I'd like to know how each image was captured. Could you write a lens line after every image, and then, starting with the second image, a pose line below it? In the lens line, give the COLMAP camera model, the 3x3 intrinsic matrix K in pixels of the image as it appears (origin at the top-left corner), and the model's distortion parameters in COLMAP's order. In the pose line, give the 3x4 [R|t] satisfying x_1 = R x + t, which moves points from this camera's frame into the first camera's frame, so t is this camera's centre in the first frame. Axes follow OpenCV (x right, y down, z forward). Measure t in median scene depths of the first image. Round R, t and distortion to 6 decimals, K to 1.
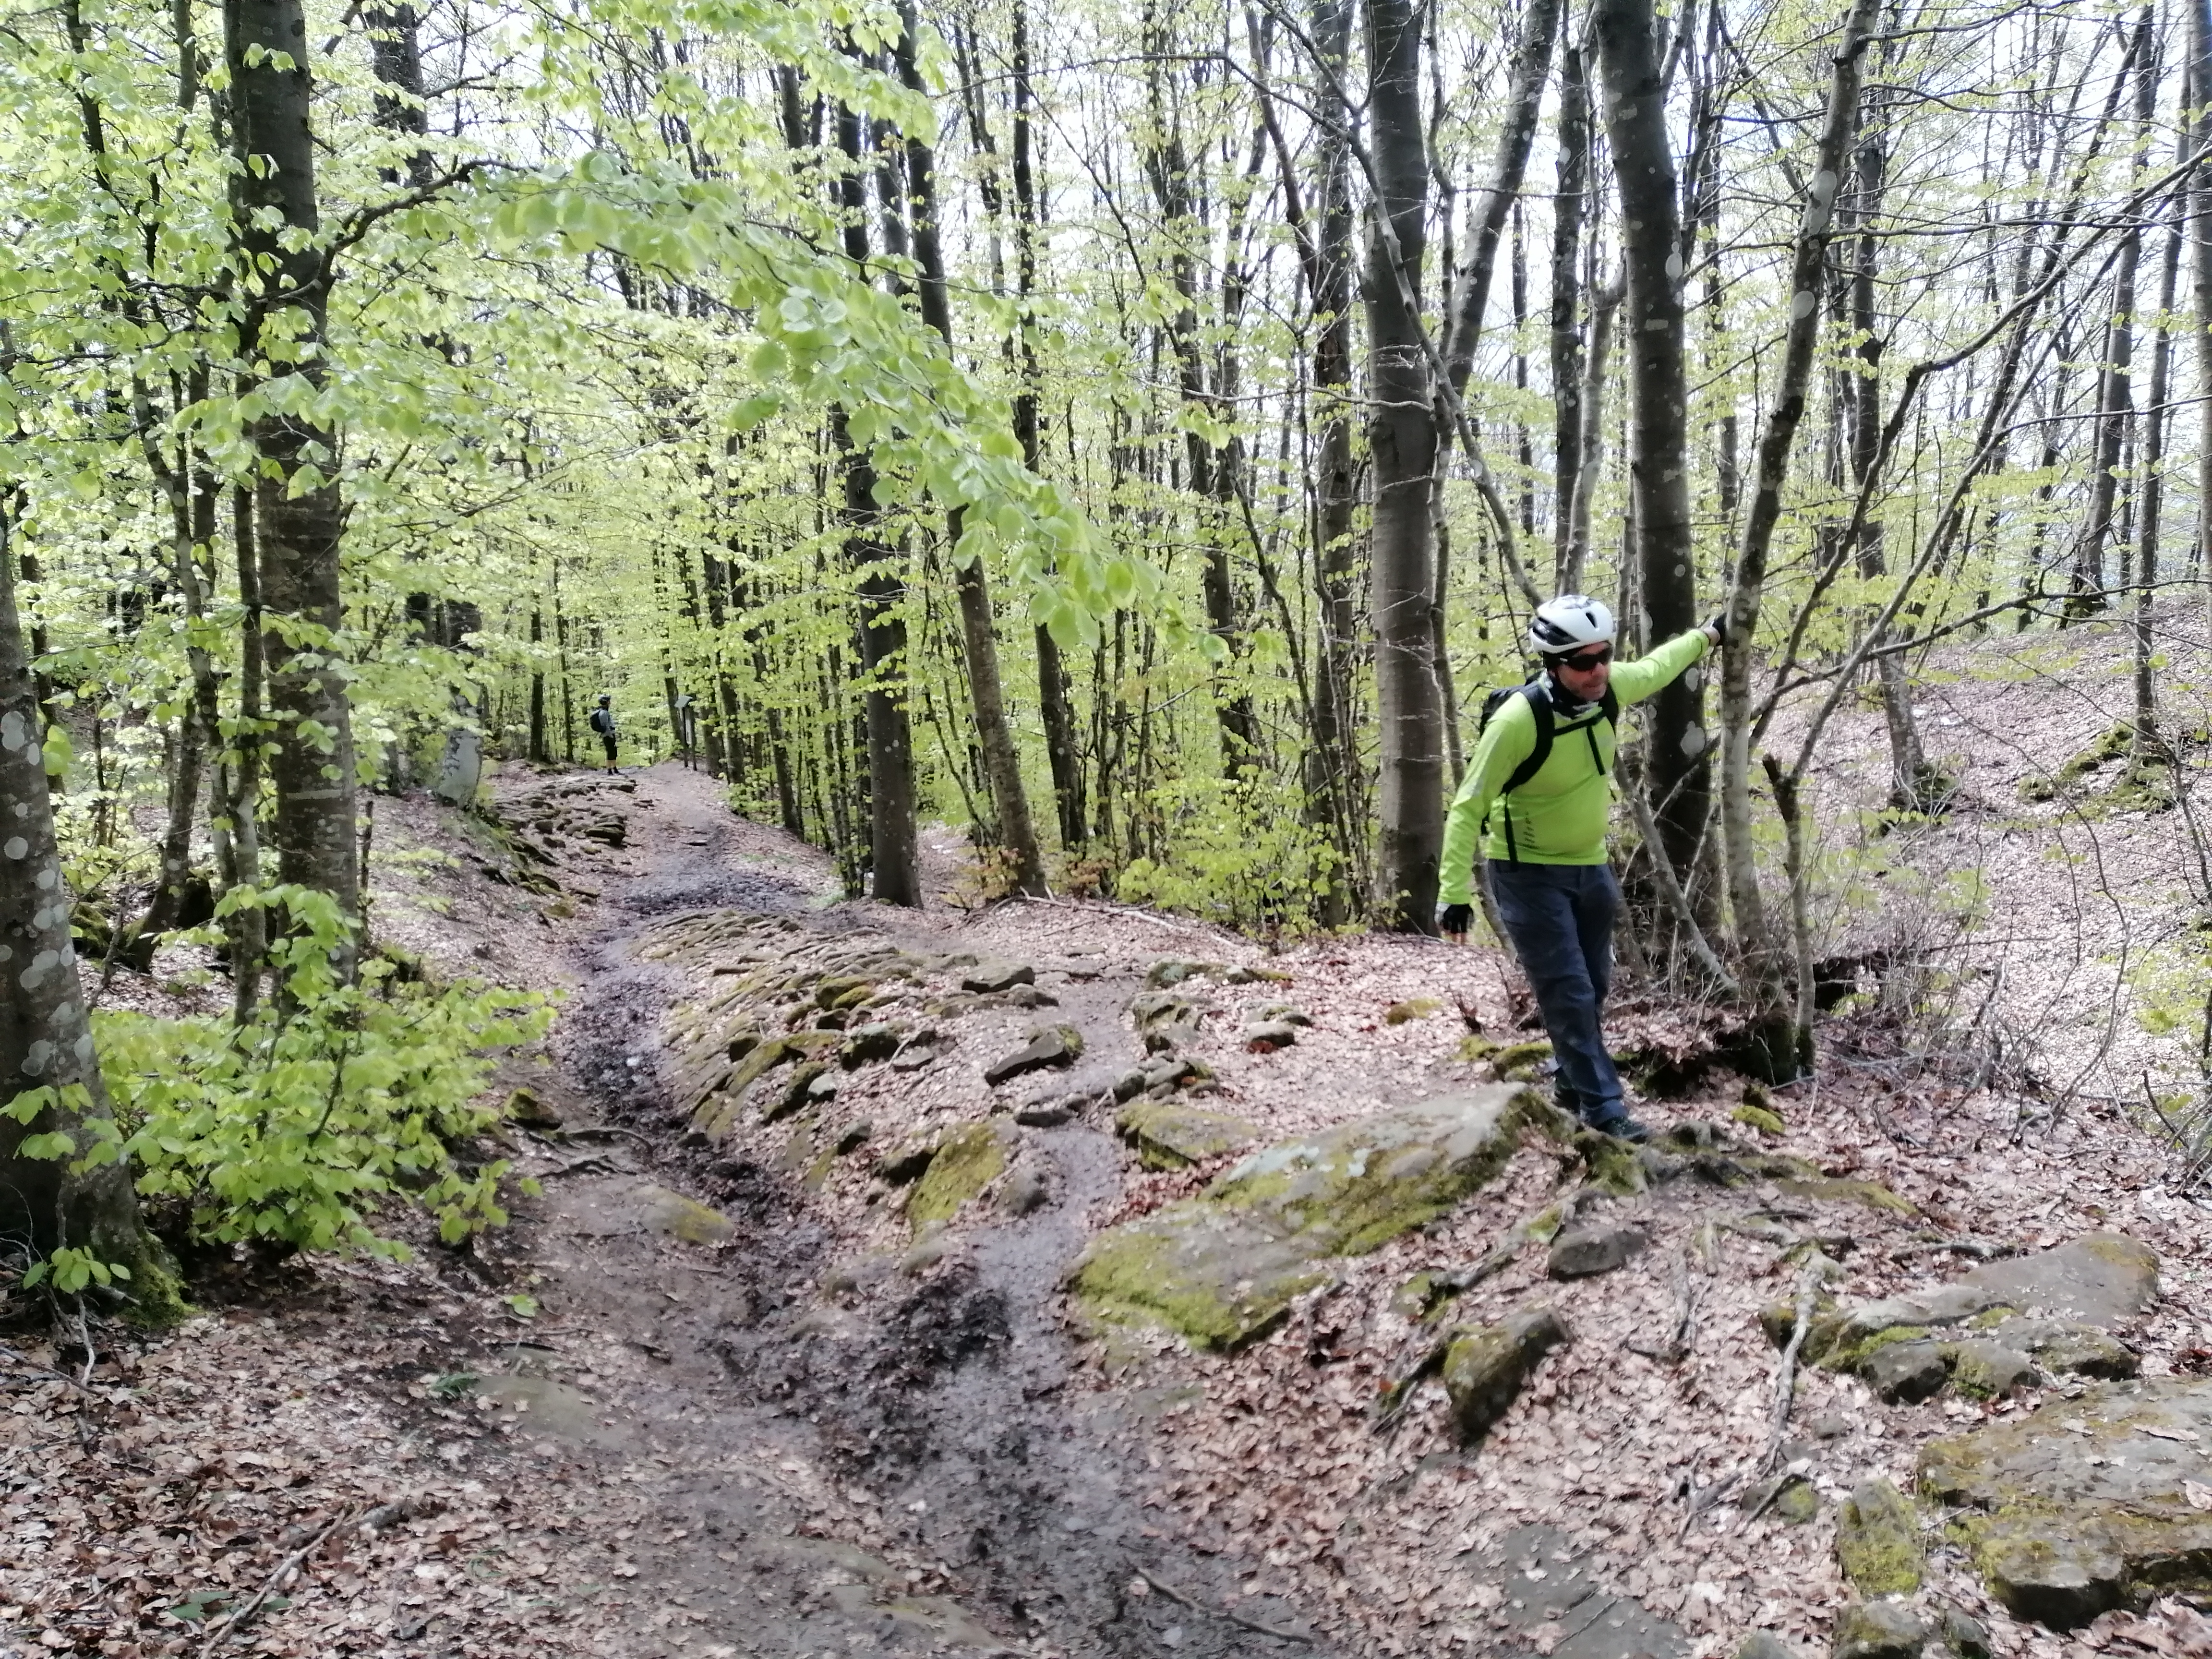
lens RADIAL K [[1658.4, 0, 1104.3], [0, 1658.4, 842.6], [0, 0, 1]] dist [0.011164, 0.022259]
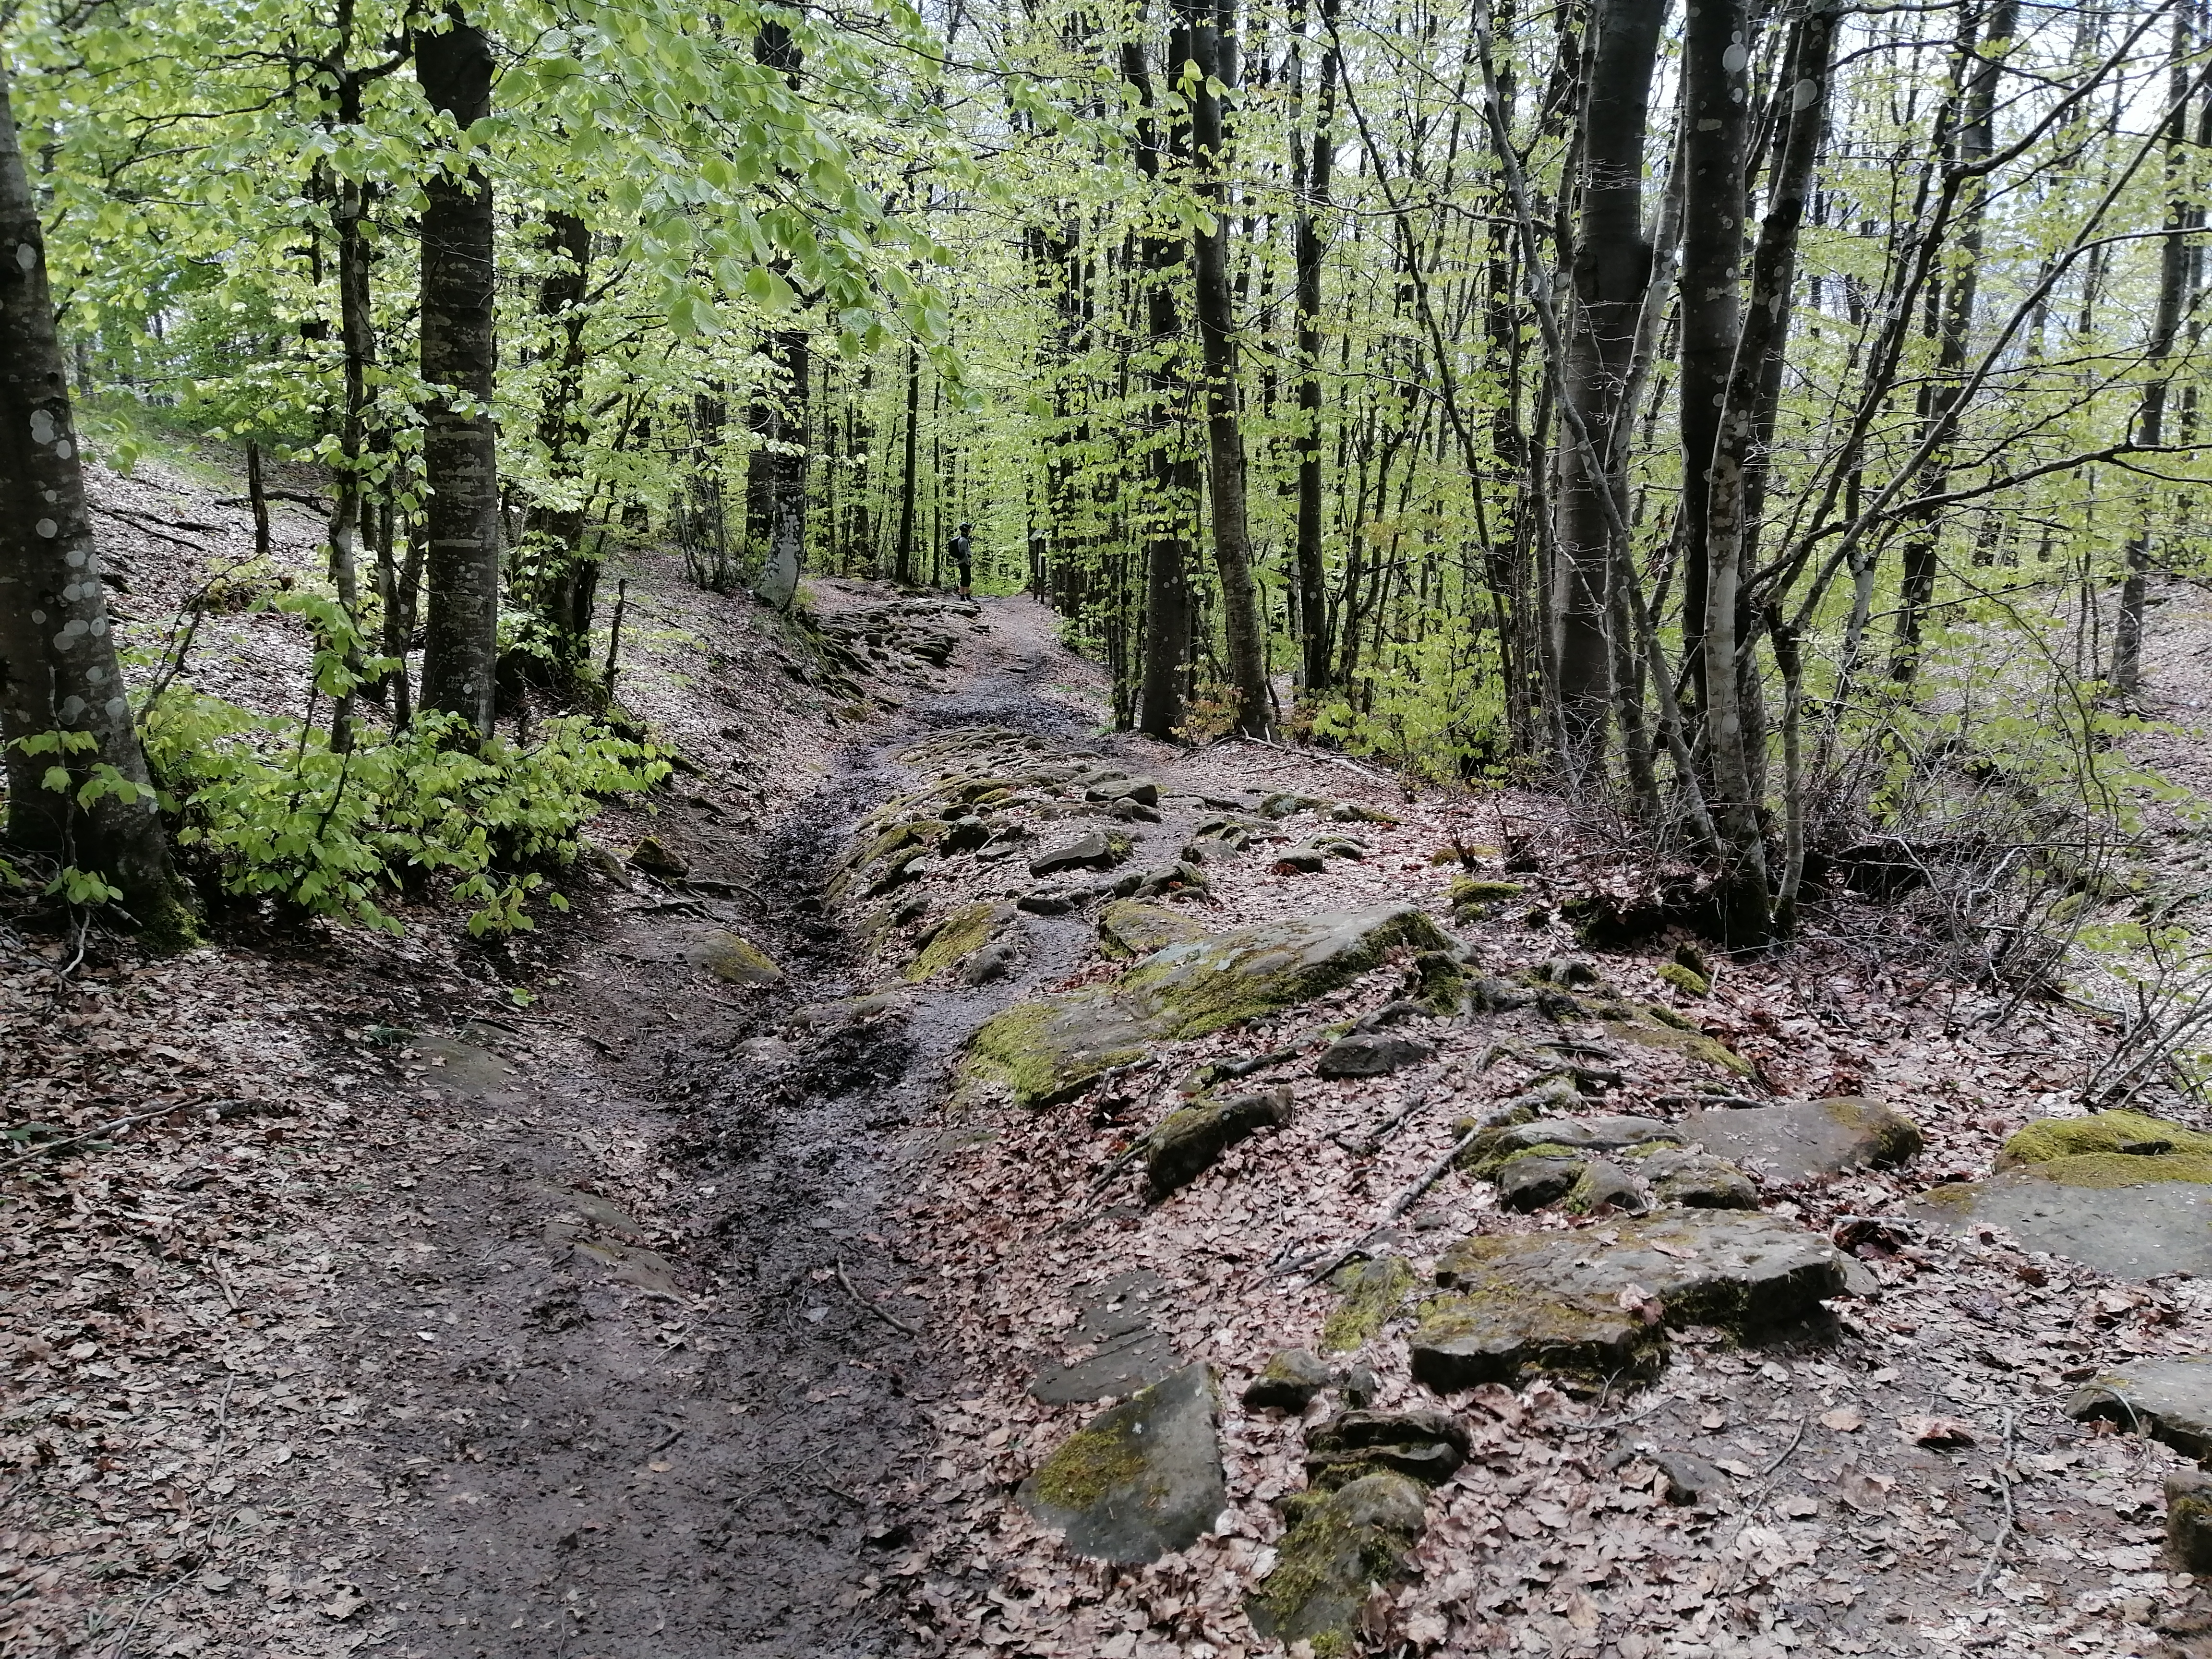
lens RADIAL K [[1658.4, 0, 1088.5], [0, 1658.4, 827.2], [0, 0, 1]] dist [0.011164, 0.022259]
pose [[0.969442, 0.112590, -0.217956, 0.217951], [-0.095699, 0.991636, 0.086595, 0.025077], [0.225883, -0.063091, 0.972109, -0.001262]]
